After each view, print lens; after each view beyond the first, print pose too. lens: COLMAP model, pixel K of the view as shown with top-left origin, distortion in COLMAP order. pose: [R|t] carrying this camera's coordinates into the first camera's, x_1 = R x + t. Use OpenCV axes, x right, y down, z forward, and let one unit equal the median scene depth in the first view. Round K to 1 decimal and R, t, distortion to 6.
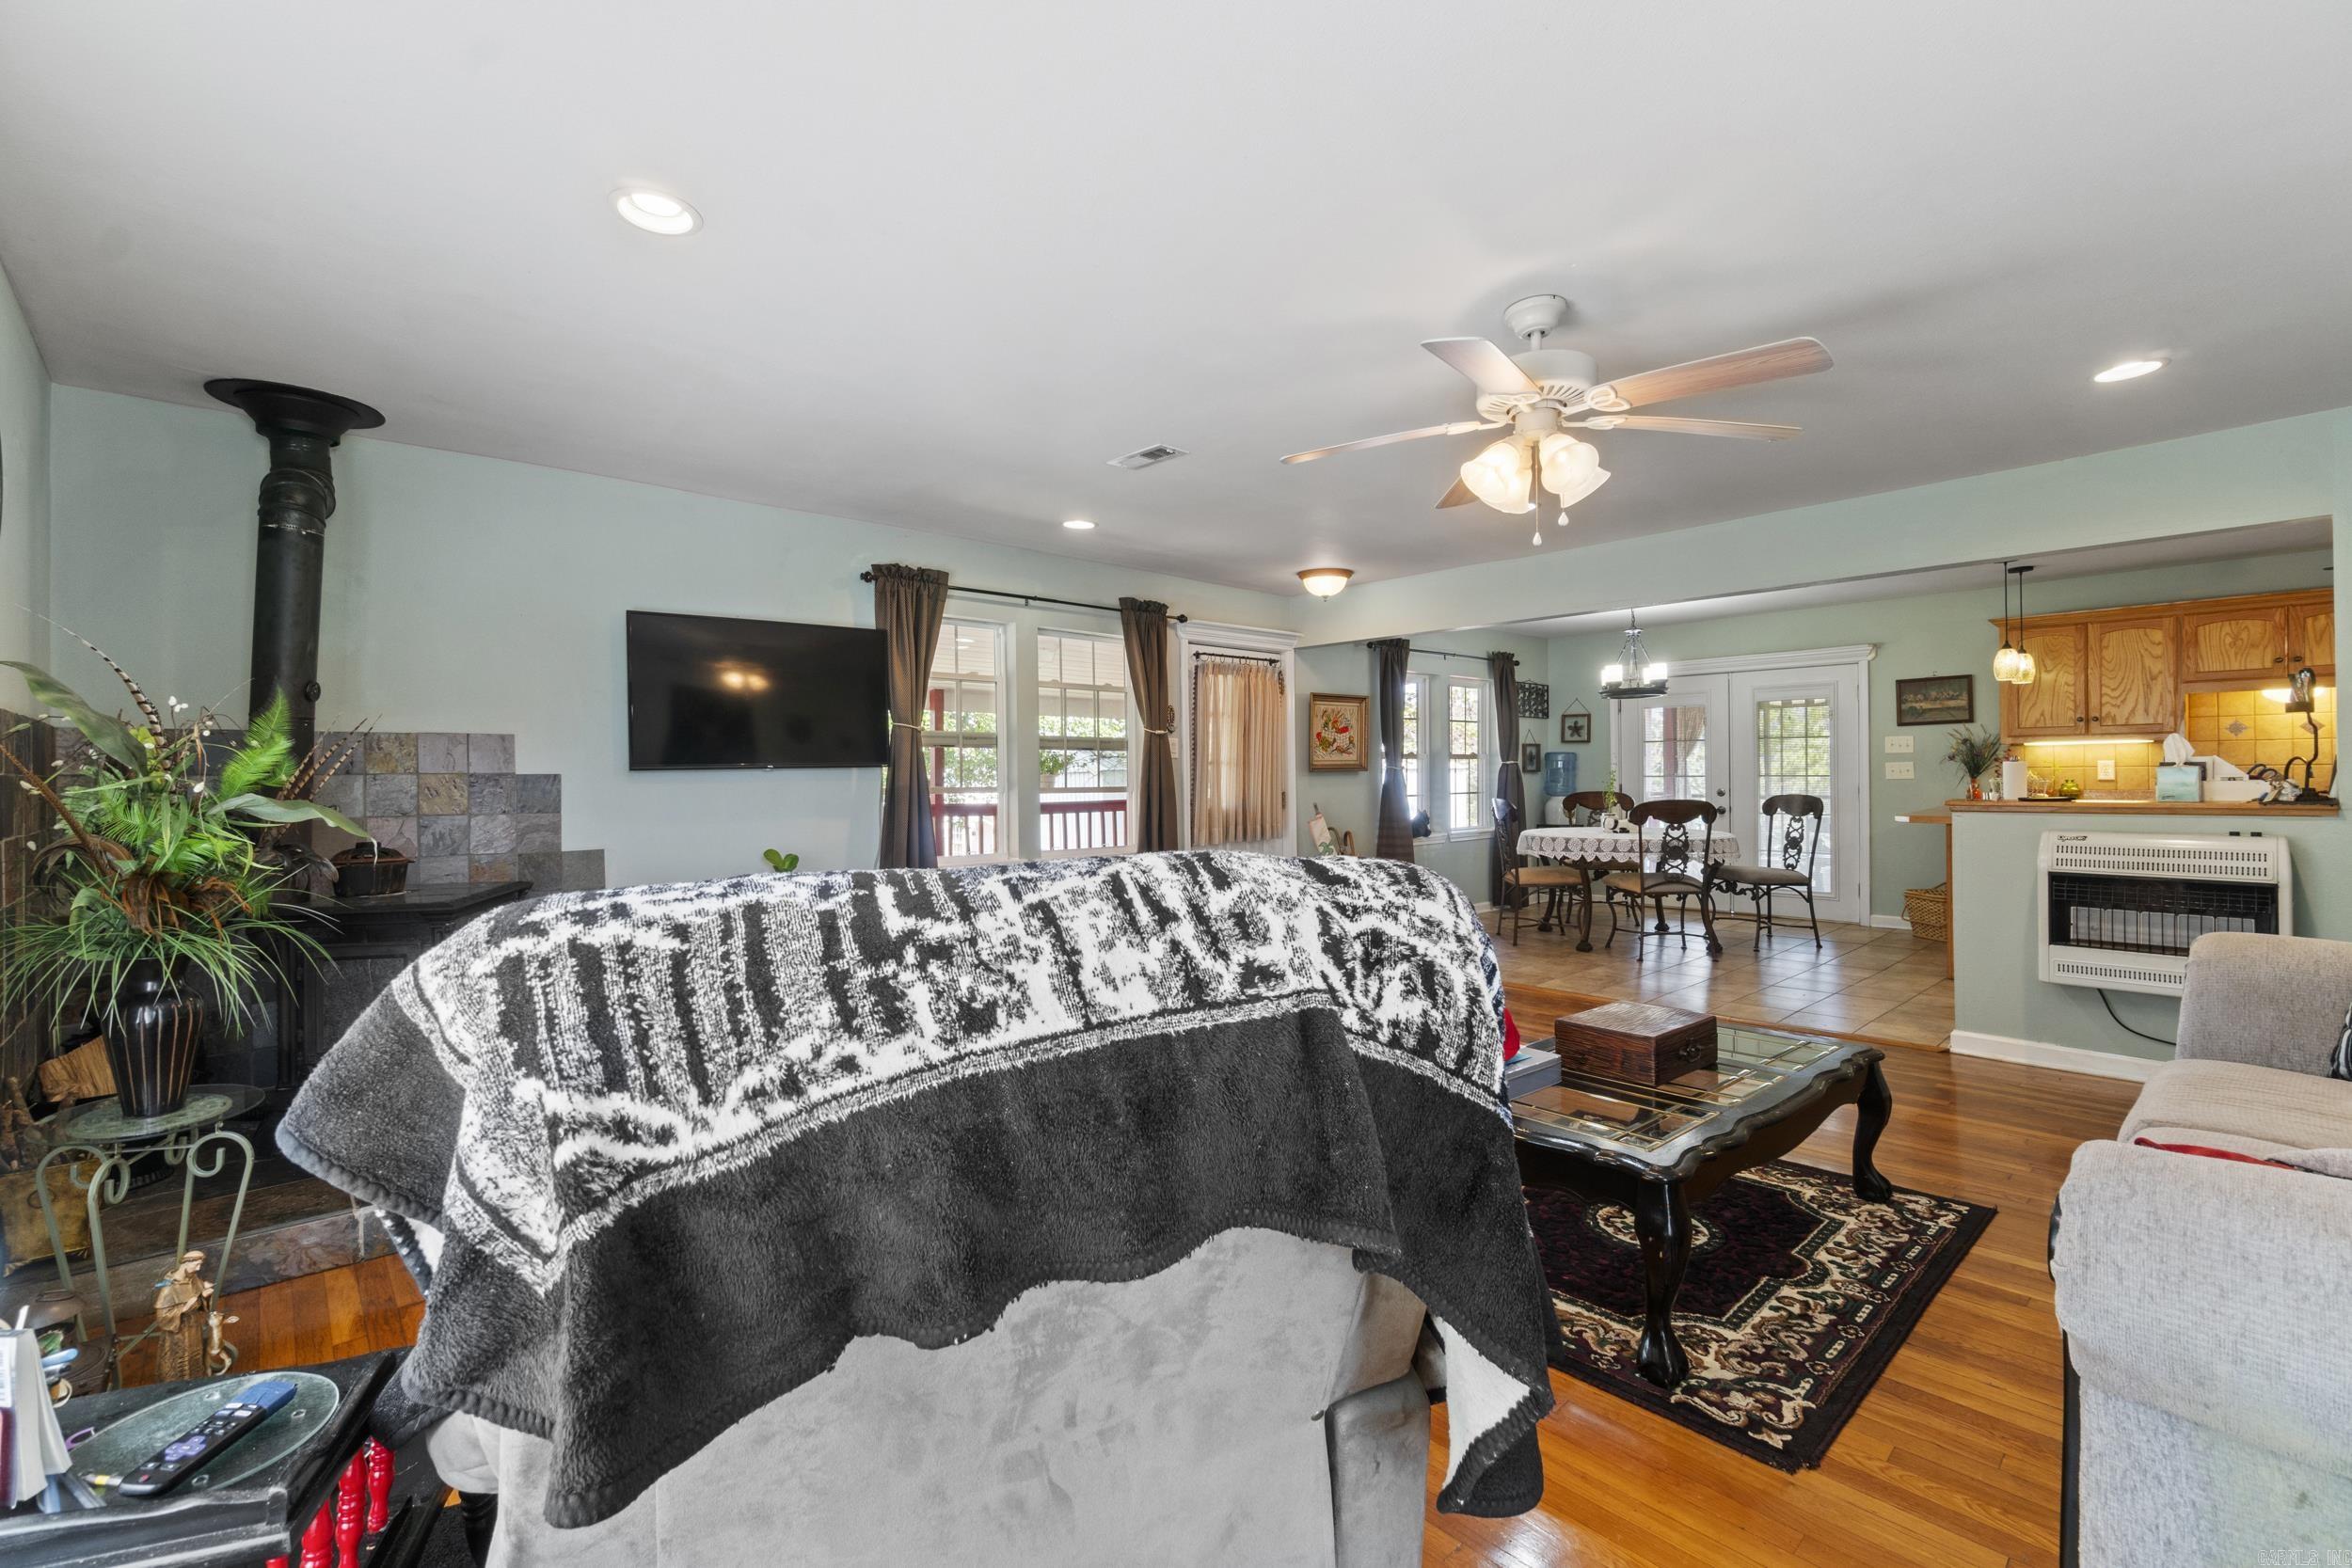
lens RADIAL K [[1004.8, 0, 1158.7], [0, 1004.8, 771.8], [0, 0, 1]] dist [0.002920, 0.000436]
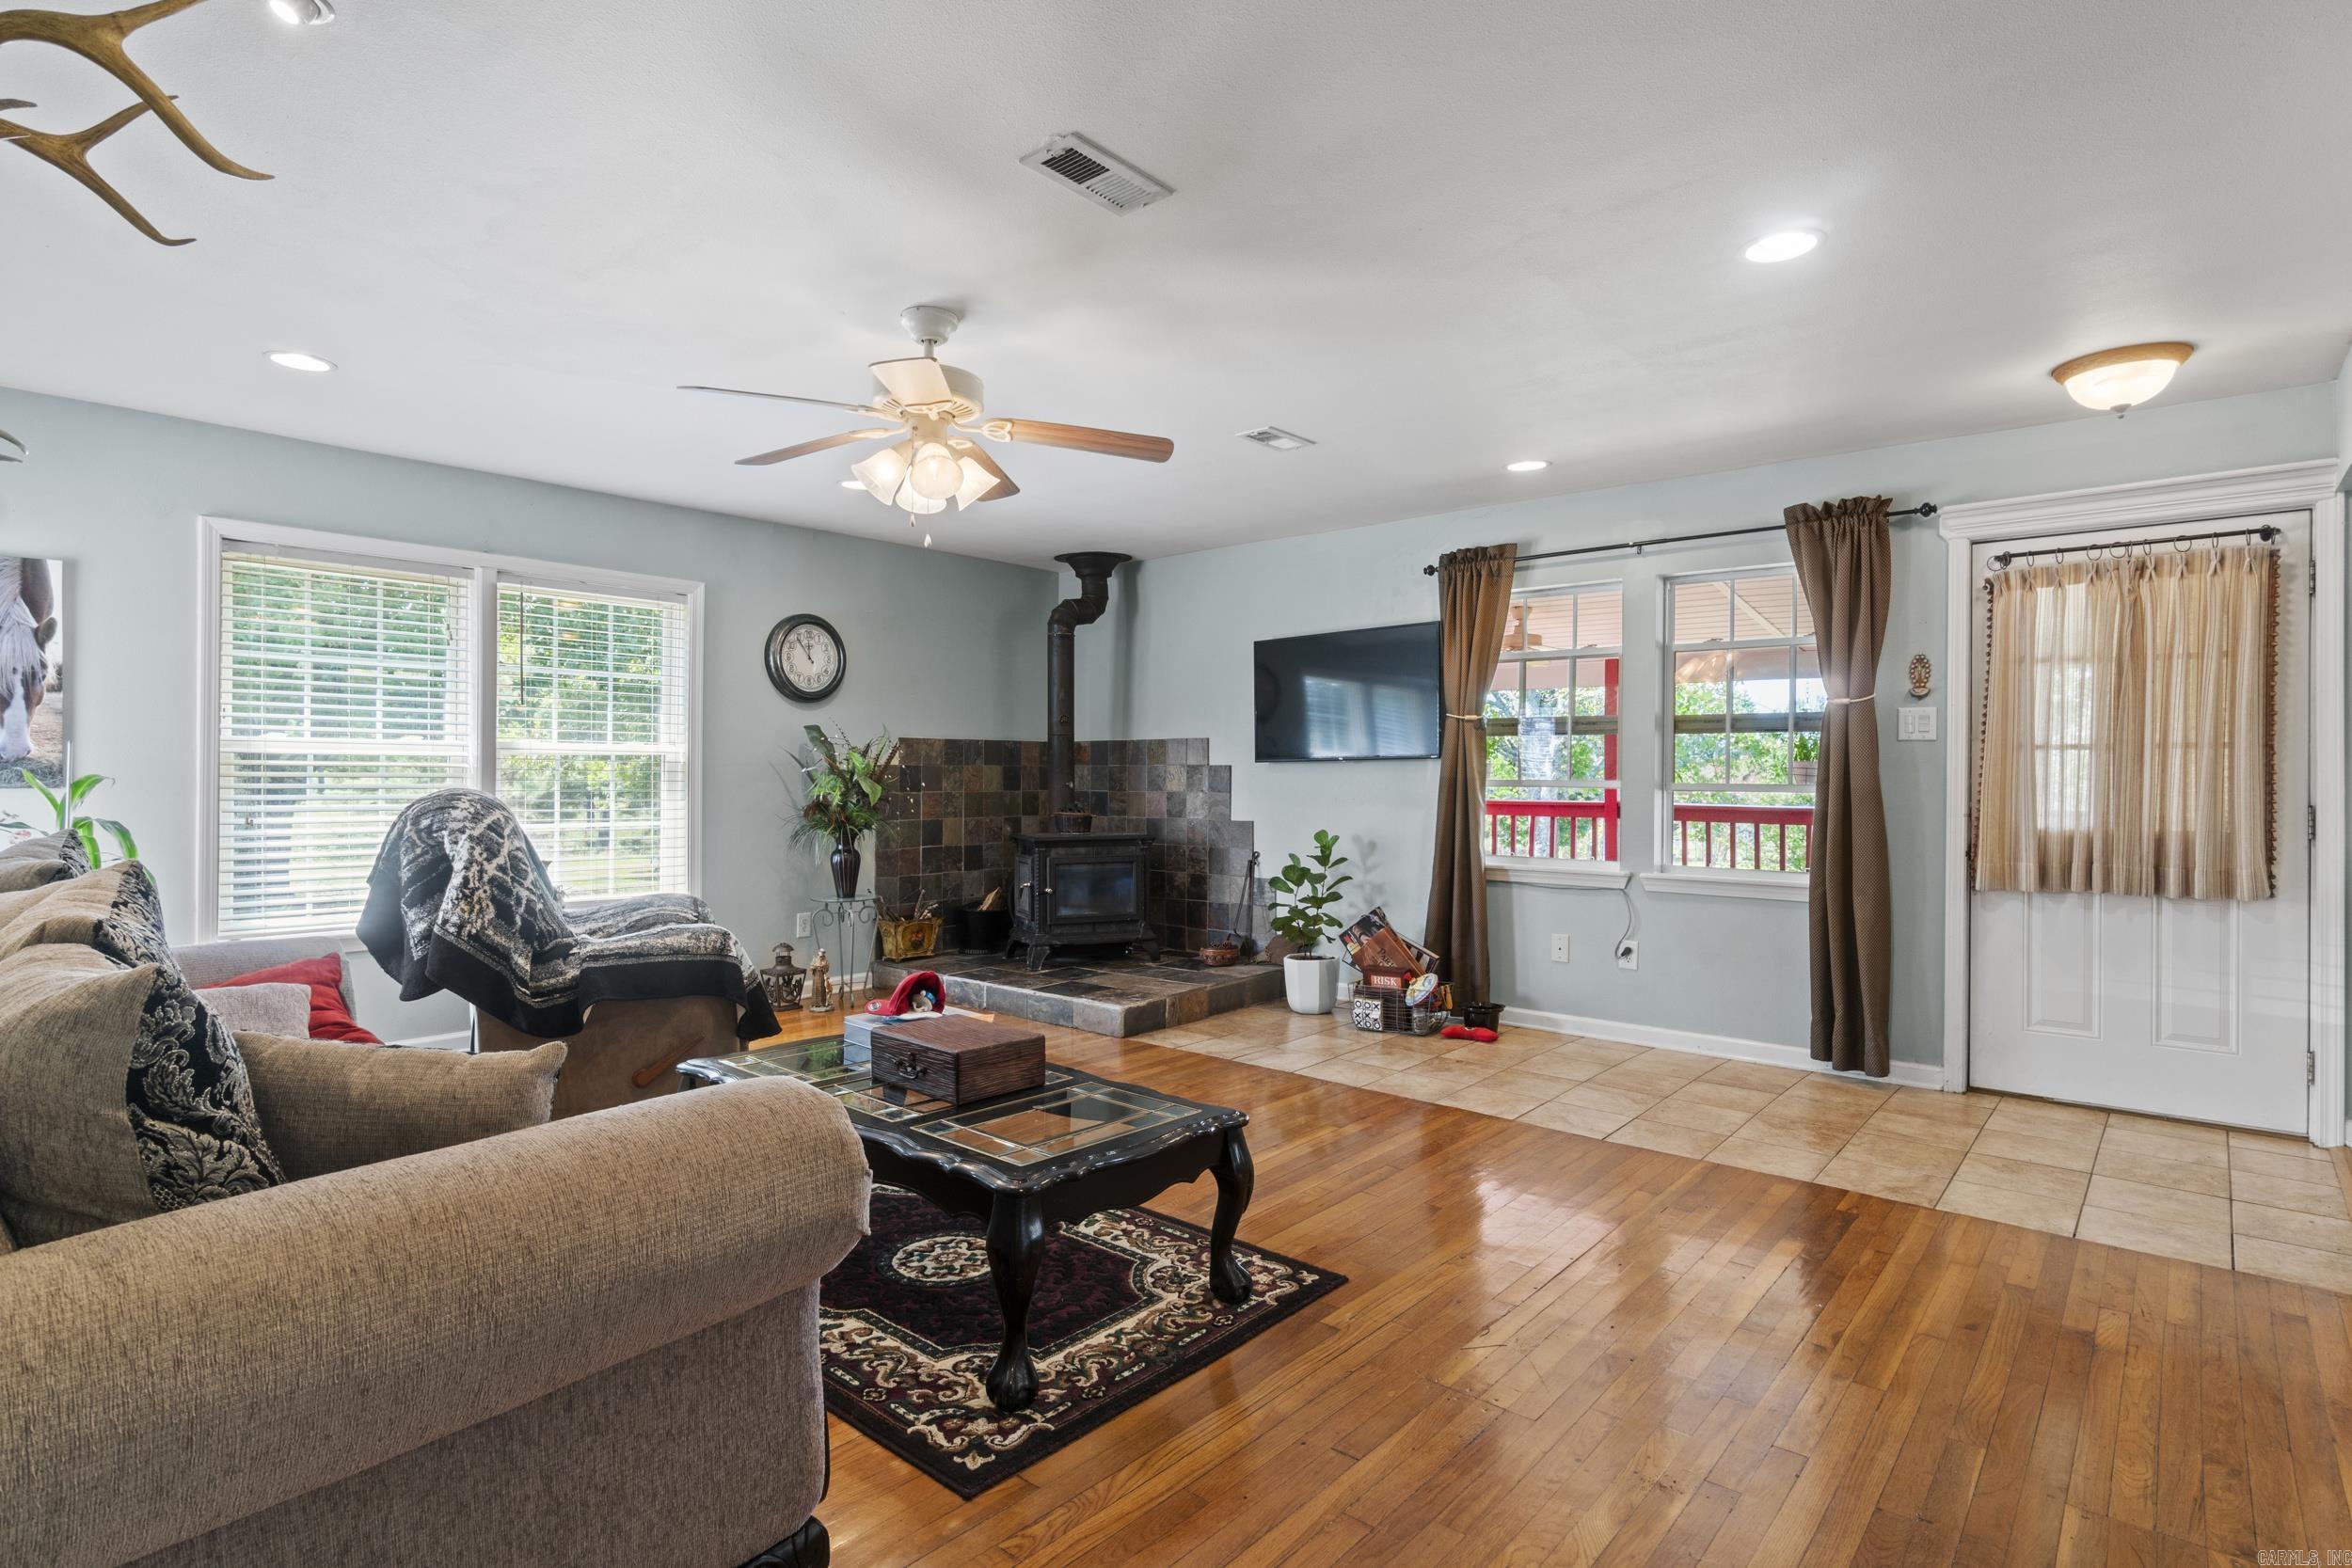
lens RADIAL K [[1195.0, 0, 1150.7], [0, 1195.0, 780.0], [0, 0, 1]] dist [-0.002420, -0.001363]
pose [[0.123118, 0.014877, -0.992281, 0.617018], [0.000273, 0.999887, 0.015025, -0.001246], [0.992392, -0.002121, 0.123100, 0.407954]]
